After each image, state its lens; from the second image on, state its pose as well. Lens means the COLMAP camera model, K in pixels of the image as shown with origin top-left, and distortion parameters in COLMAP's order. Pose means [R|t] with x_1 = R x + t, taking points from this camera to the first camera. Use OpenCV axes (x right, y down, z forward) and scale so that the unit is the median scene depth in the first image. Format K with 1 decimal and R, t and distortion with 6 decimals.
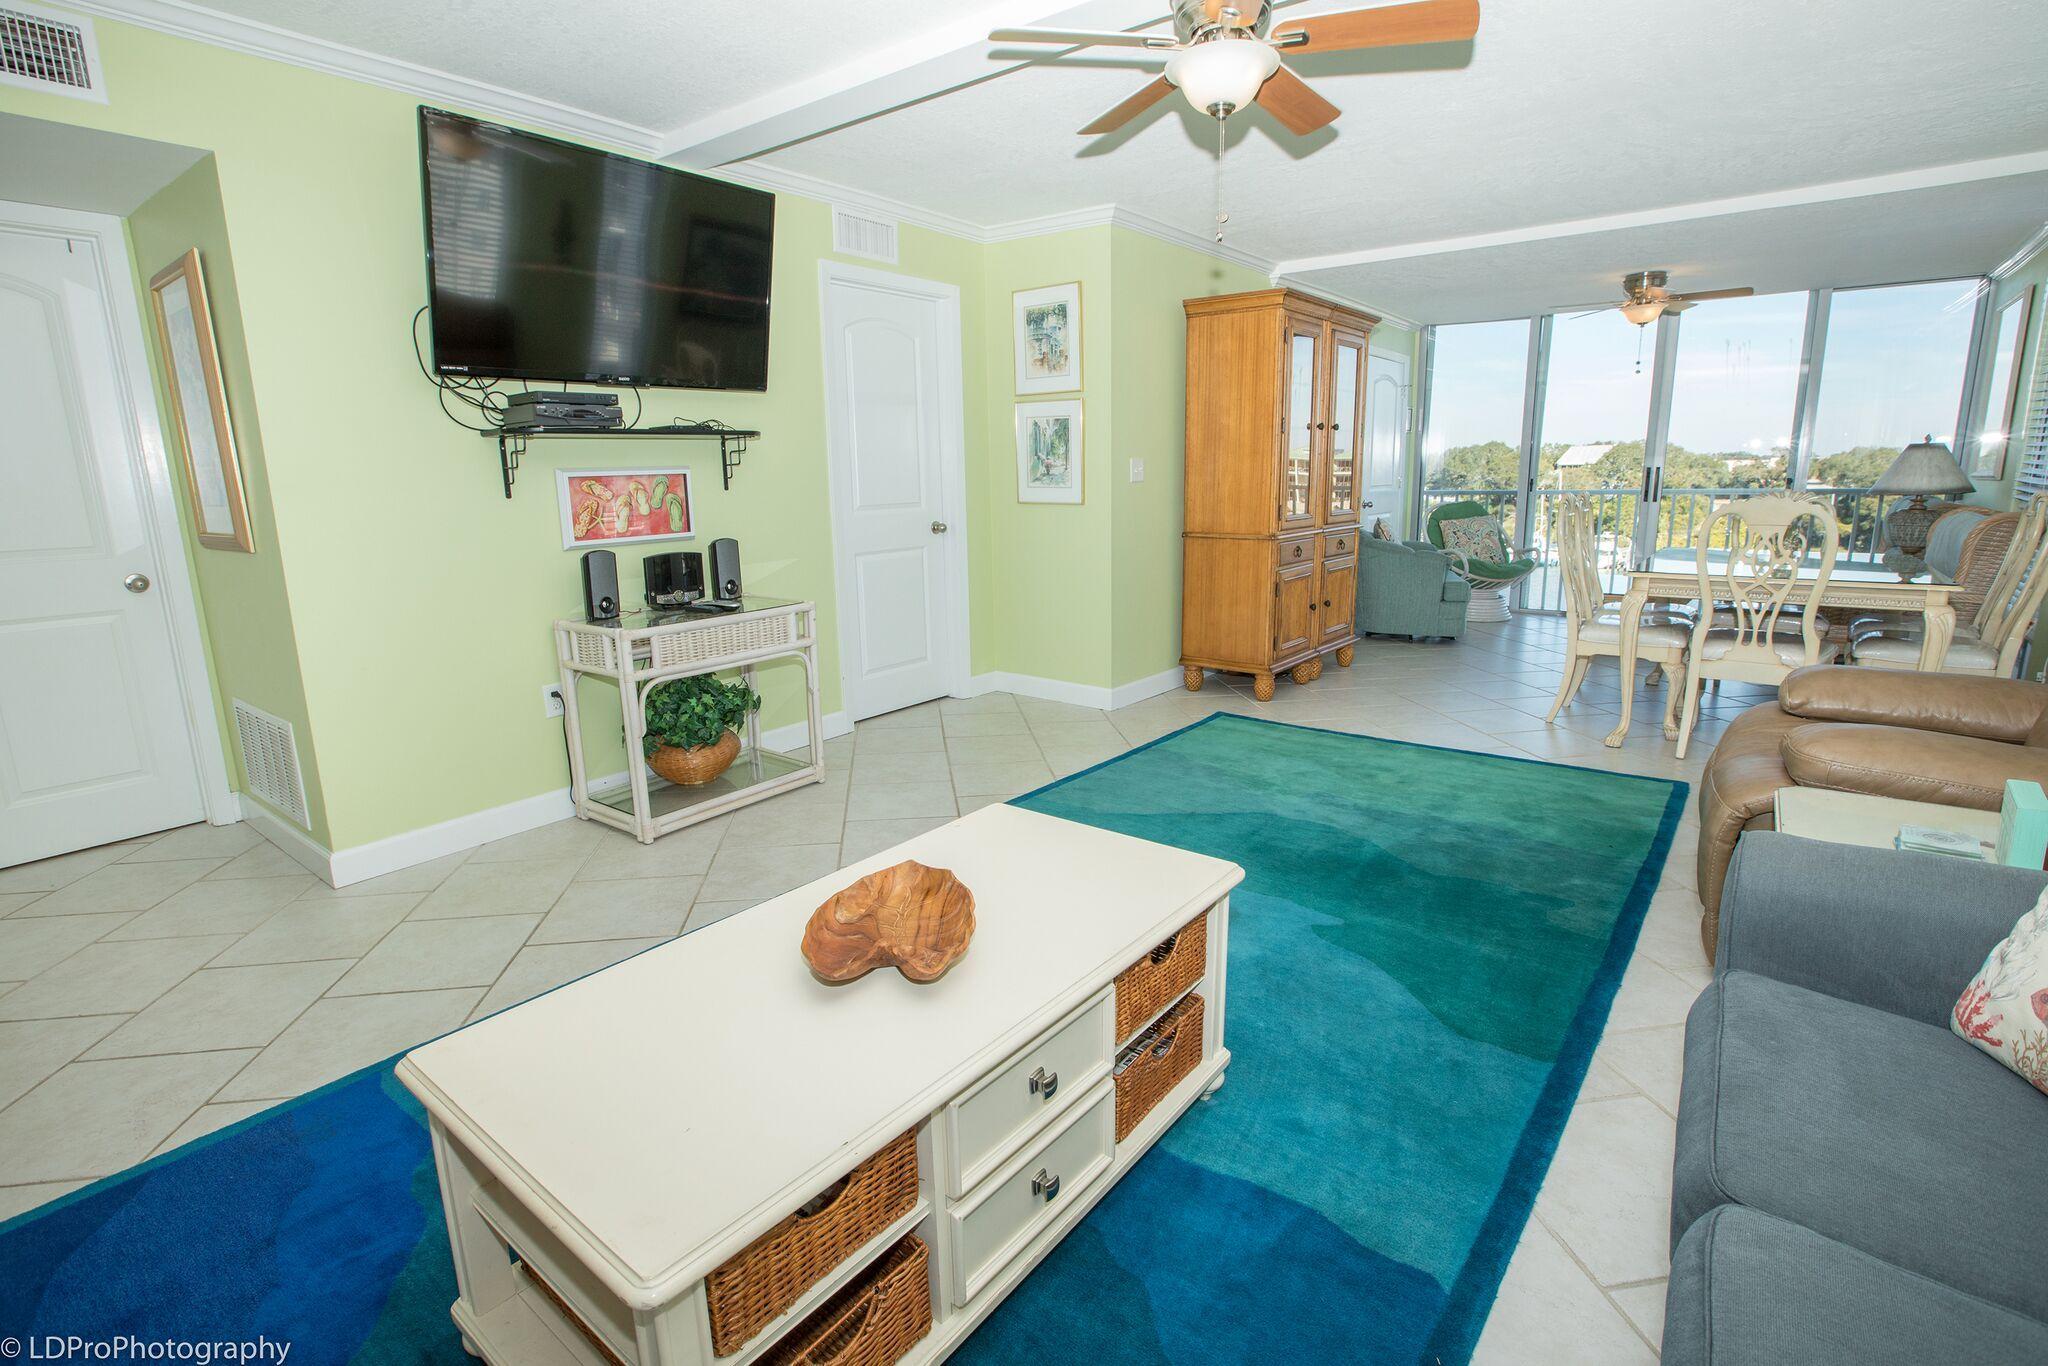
lens RADIAL K [[993.1, 0, 1028.0], [0, 993.1, 677.2], [0, 0, 1]] dist [-0.065427, 0.037184]
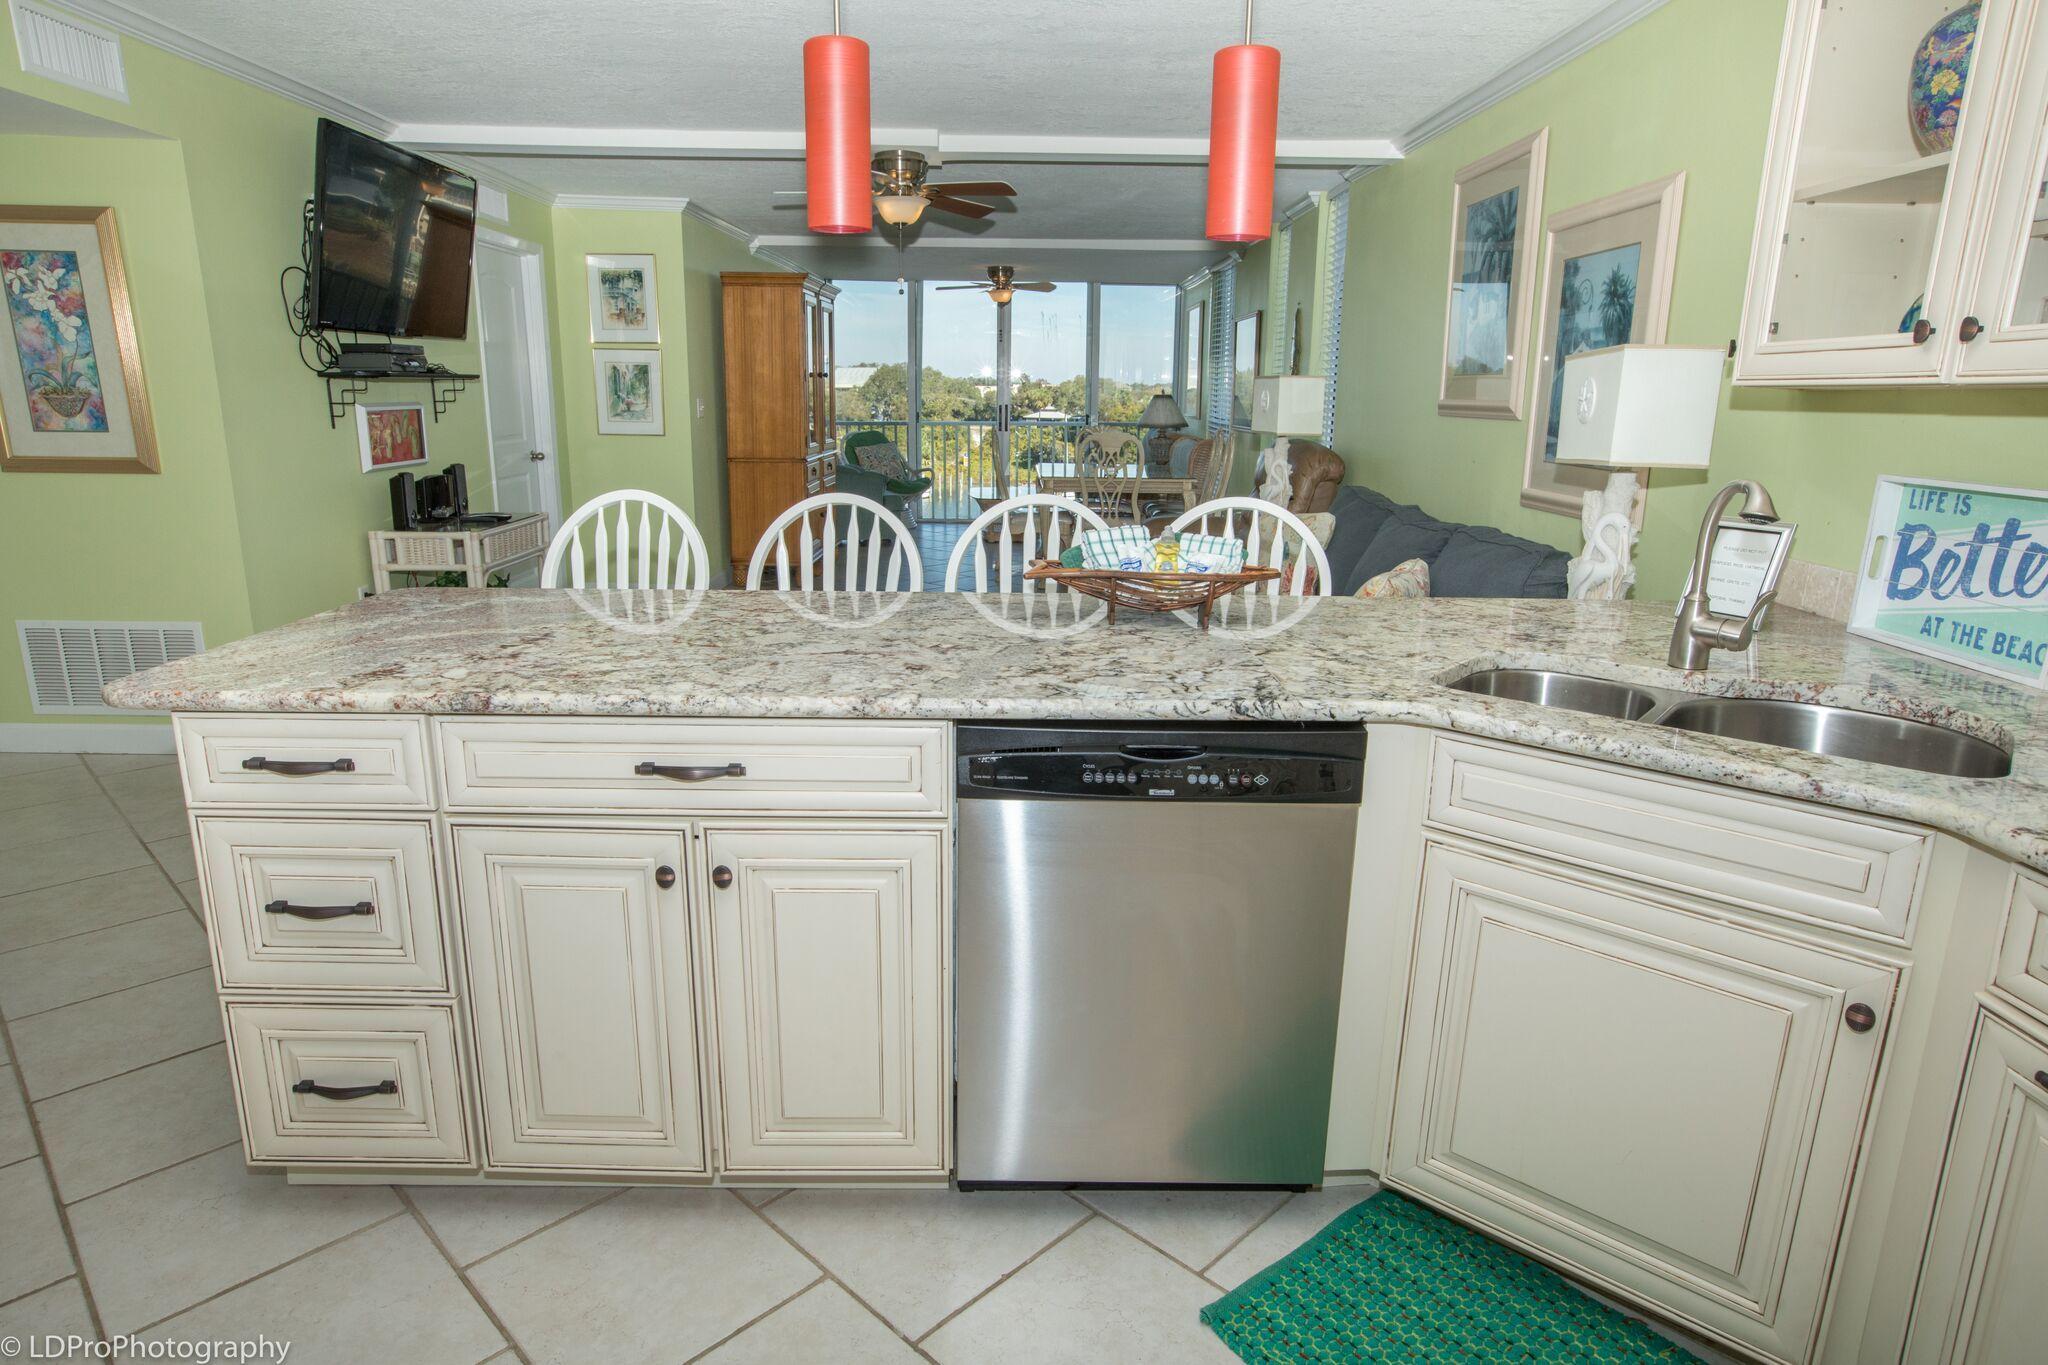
lens RADIAL K [[1178.8, 0, 1024.0], [0, 1178.8, 682.5], [0, 0, 1]] dist [-0.045353, 0.046696]
pose [[0.793697, -0.121283, 0.596101, -0.491347], [0.098948, 0.992613, 0.070211, 0.071690], [-0.600213, 0.003257, 0.799834, -0.430673]]
